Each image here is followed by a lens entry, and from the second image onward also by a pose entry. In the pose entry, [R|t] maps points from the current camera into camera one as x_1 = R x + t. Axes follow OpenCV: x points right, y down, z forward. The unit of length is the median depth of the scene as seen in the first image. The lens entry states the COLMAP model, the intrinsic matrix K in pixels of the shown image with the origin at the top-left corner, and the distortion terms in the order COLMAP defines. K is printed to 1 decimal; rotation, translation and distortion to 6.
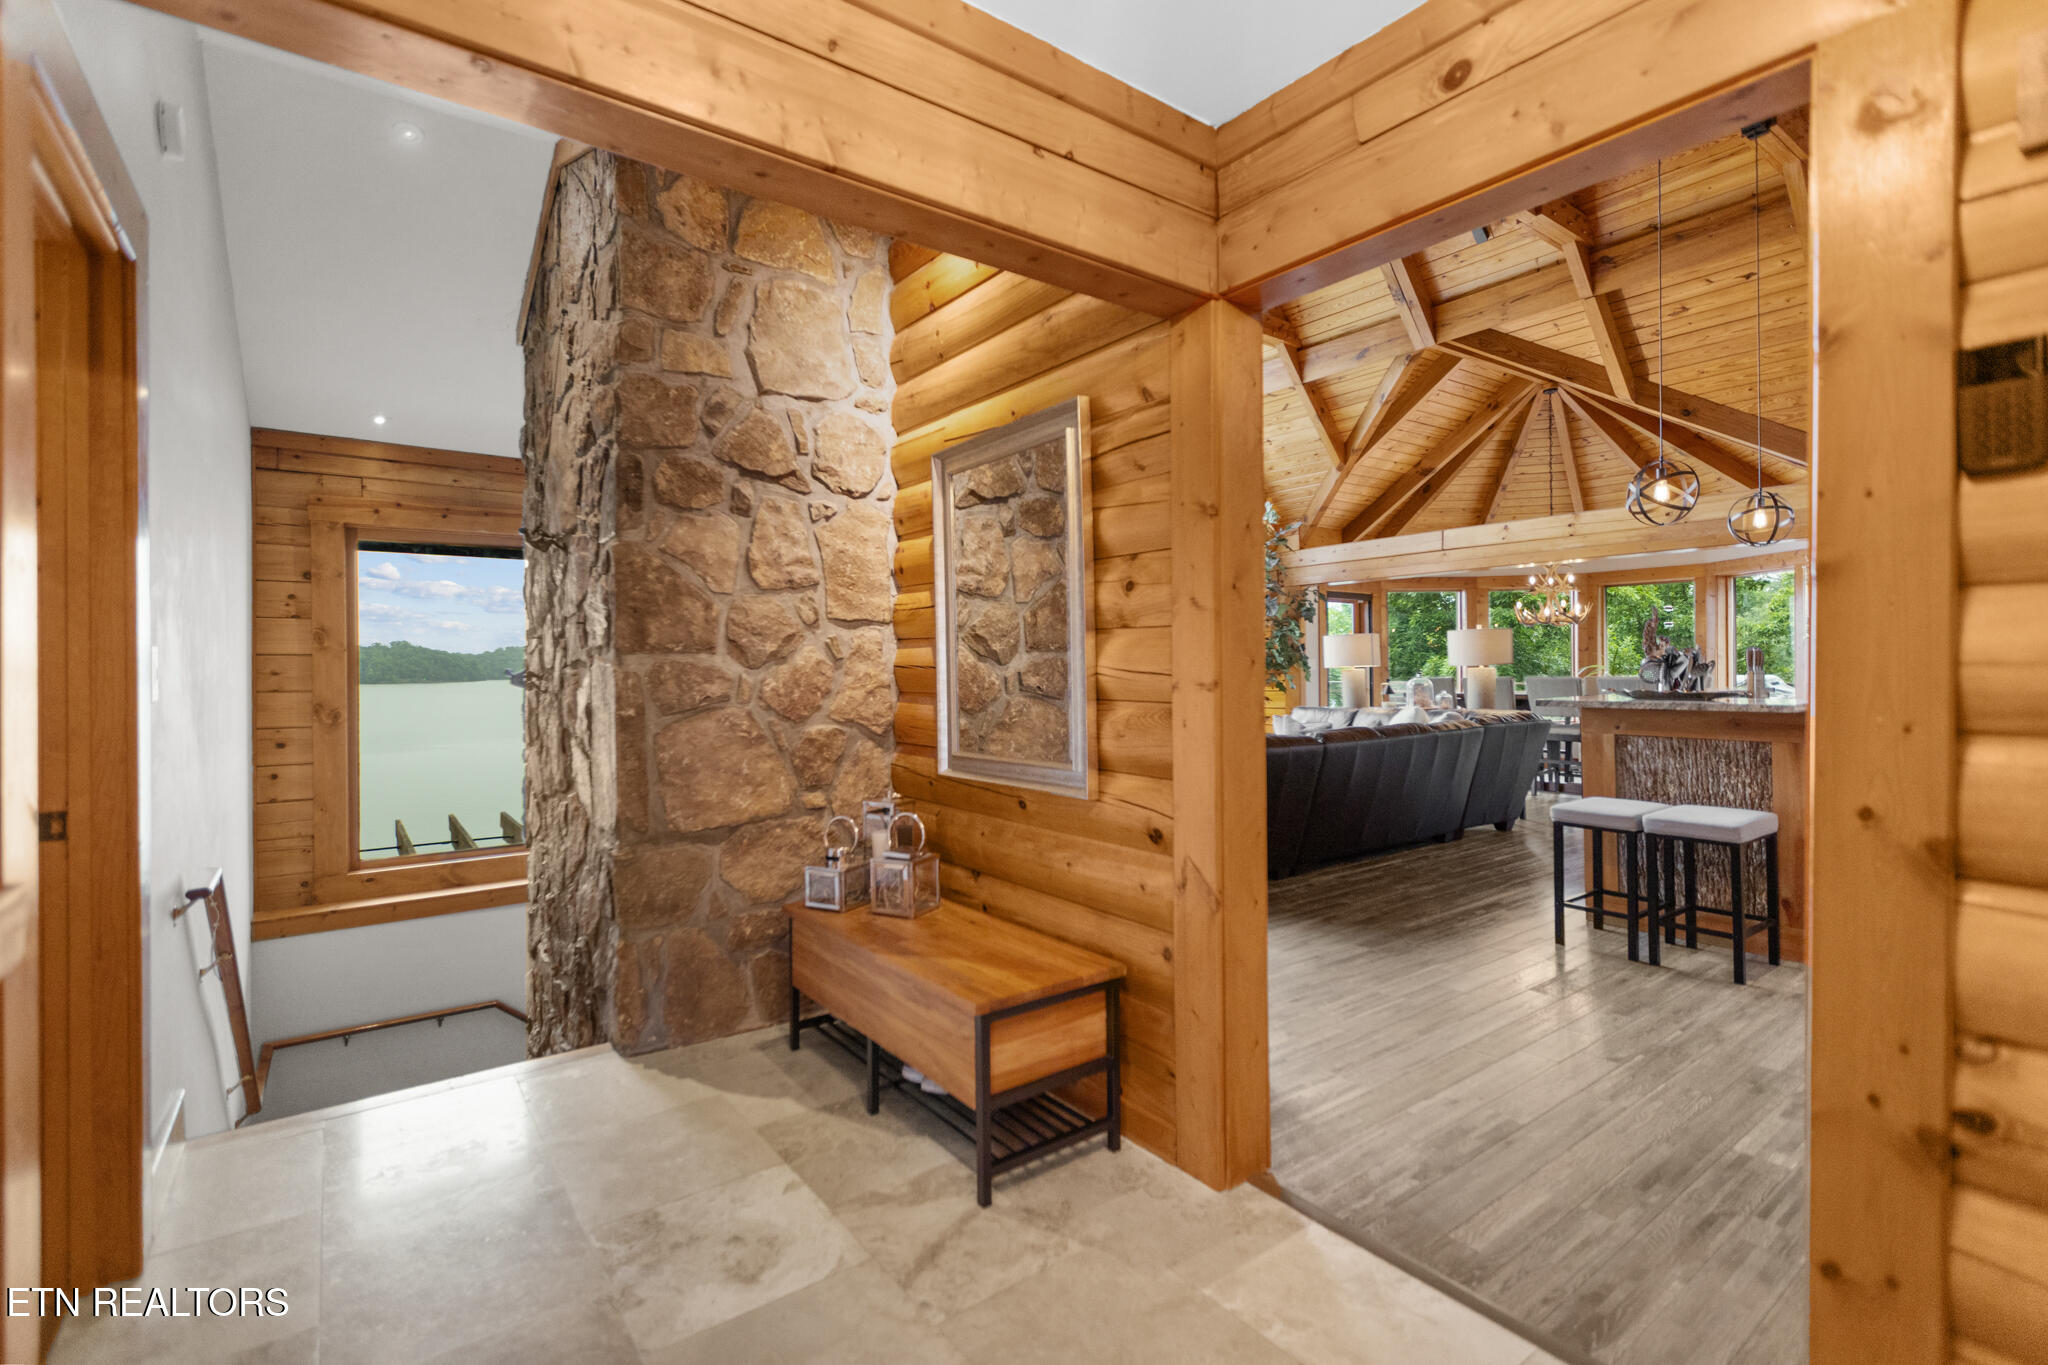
lens RADIAL K [[924.9, 0, 1013.1], [0, 924.9, 664.2], [0, 0, 1]] dist [0.004768, 0.000197]
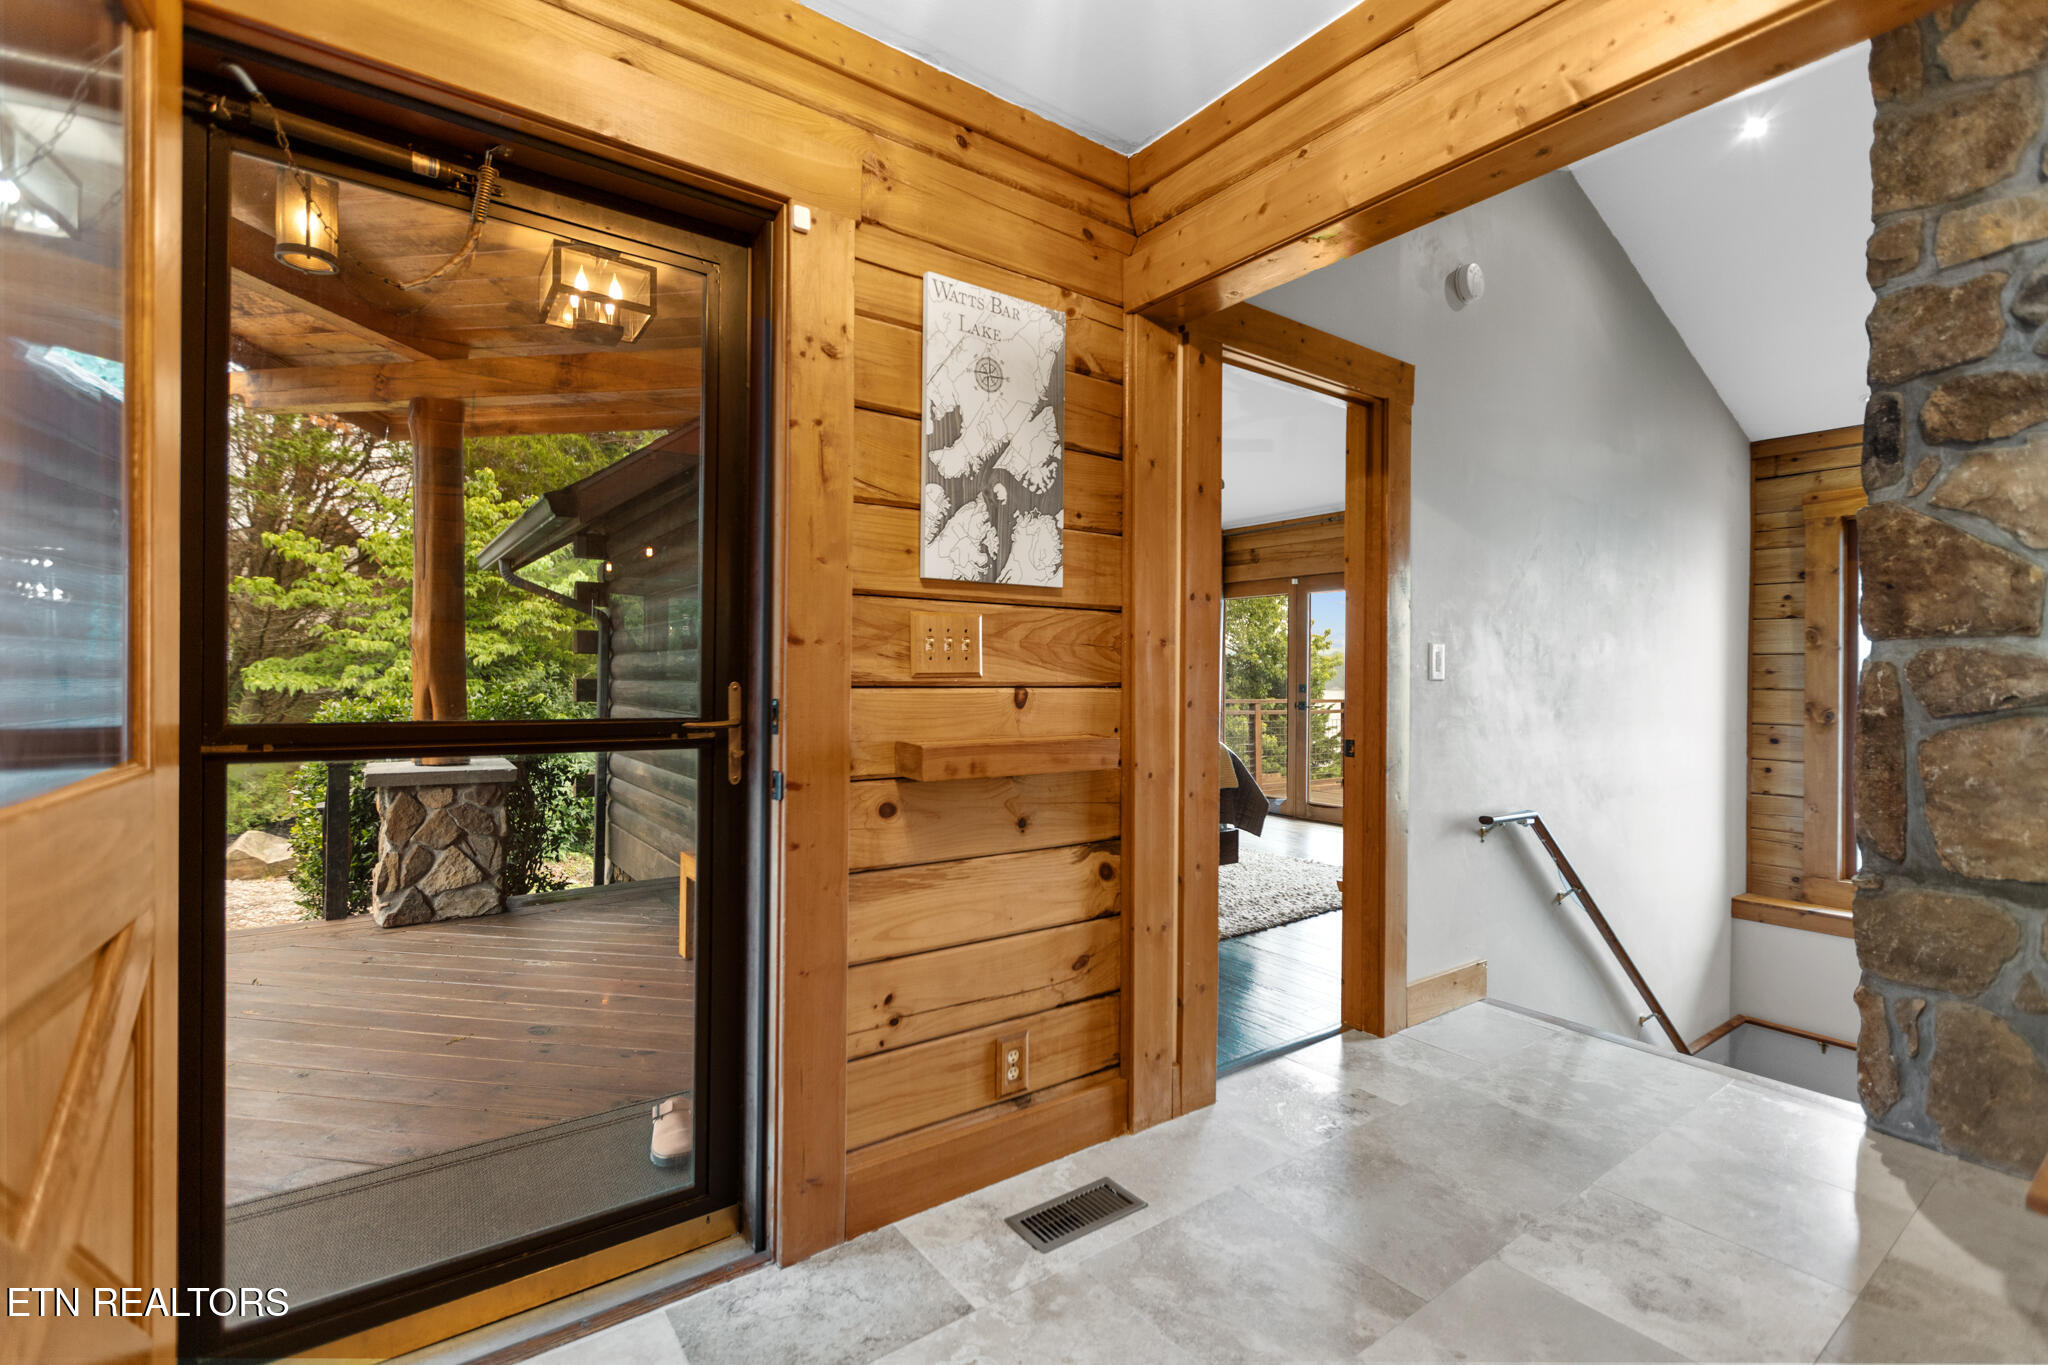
lens RADIAL K [[924.9, 0, 1015.3], [0, 924.9, 682.9], [0, 0, 1]] dist [0.004768, 0.000197]
pose [[-0.003472, 0.014346, -0.999891, 0.399706], [-0.005958, 0.999879, 0.014366, 0.018995], [0.999976, 0.006007, -0.003386, 0.233180]]
